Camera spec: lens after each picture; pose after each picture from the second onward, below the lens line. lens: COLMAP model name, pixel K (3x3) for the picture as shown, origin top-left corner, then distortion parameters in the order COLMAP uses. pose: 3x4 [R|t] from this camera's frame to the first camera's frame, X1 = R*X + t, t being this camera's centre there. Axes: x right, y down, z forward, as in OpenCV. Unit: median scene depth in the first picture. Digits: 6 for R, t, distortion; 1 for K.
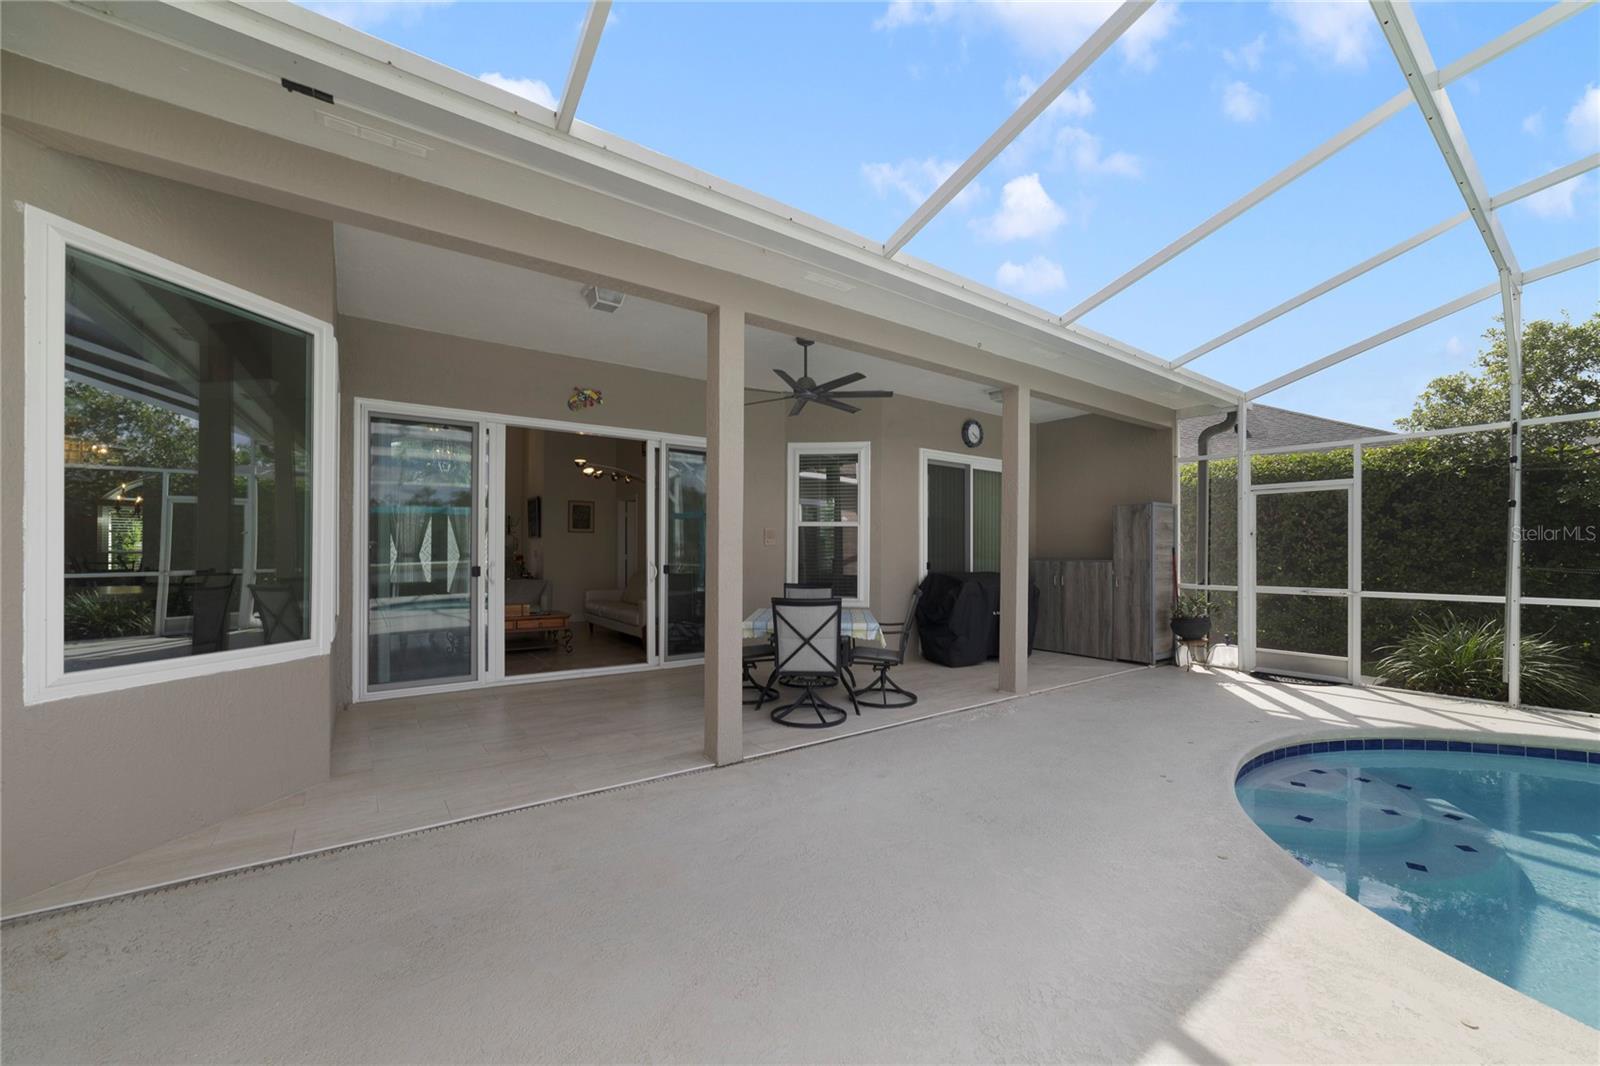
lens RADIAL K [[616.3, 0, 805.7], [0, 616.3, 542.5], [0, 0, 1]] dist [-0.020811, 0.007886]
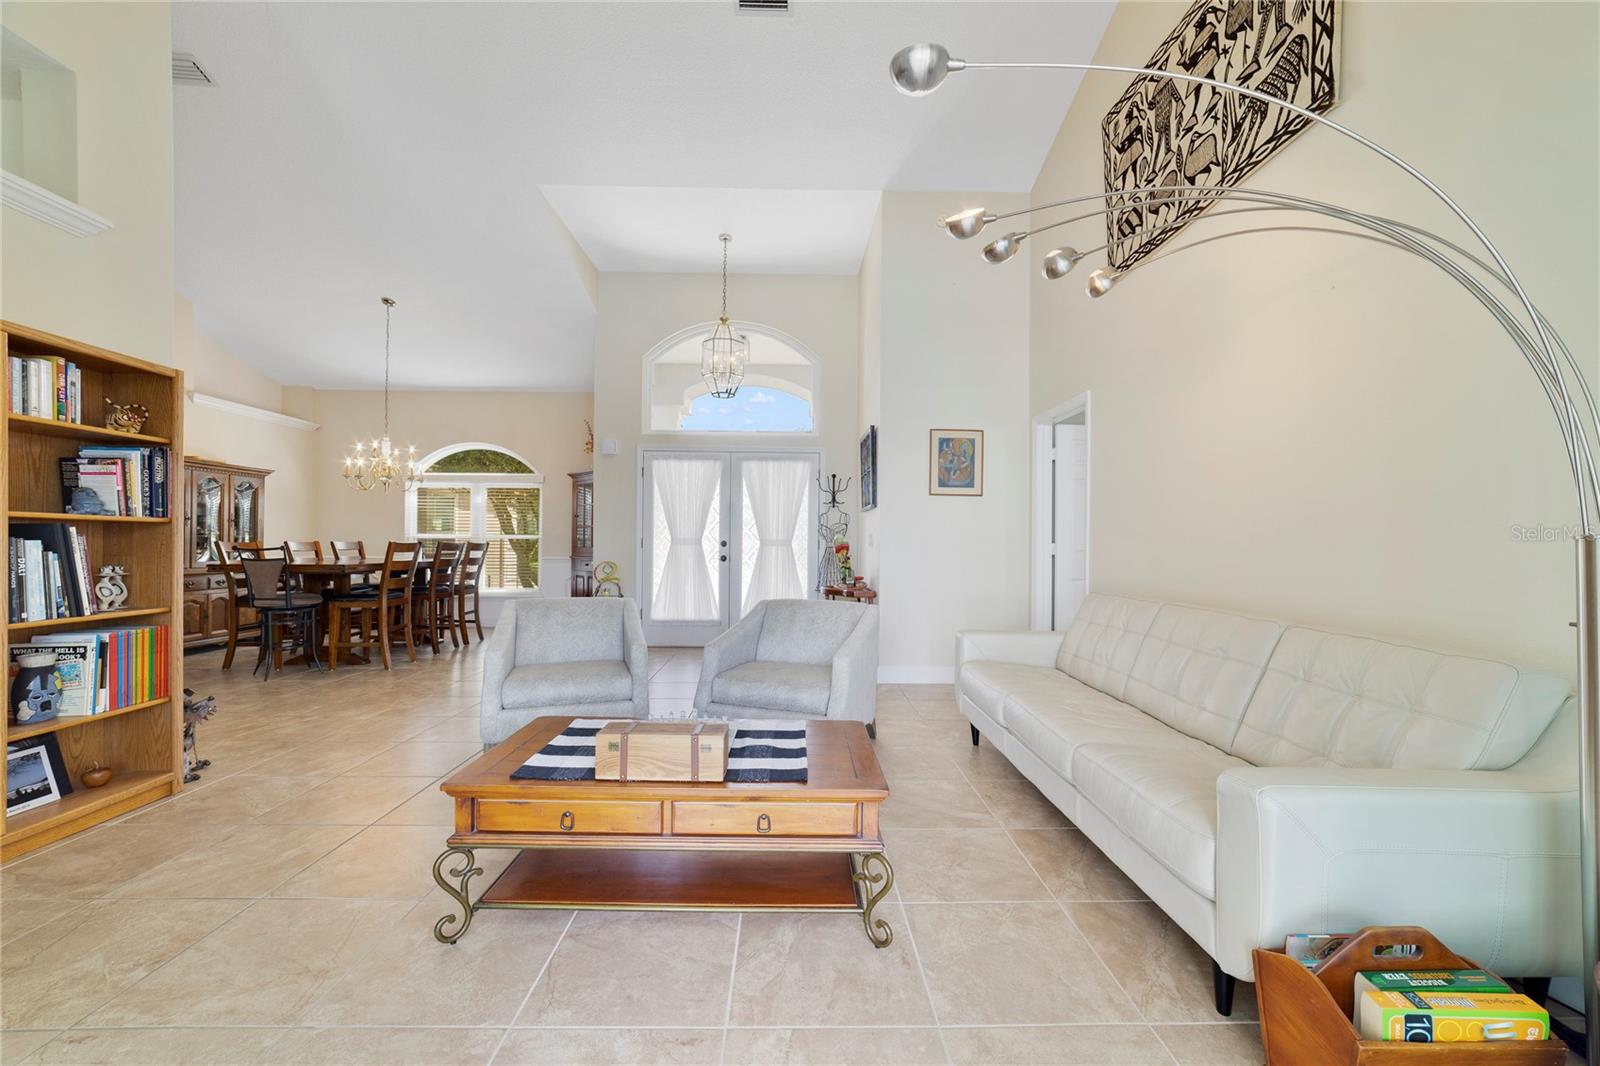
lens RADIAL K [[616.3, 0, 805.3], [0, 616.3, 542.1], [0, 0, 1]] dist [-0.020811, 0.007886]
pose [[0.813996, 0.000364, -0.580870, -0.185596], [0.006050, 0.999940, 0.009104, 0.014321], [0.580839, -0.010924, 0.813945, 0.548545]]
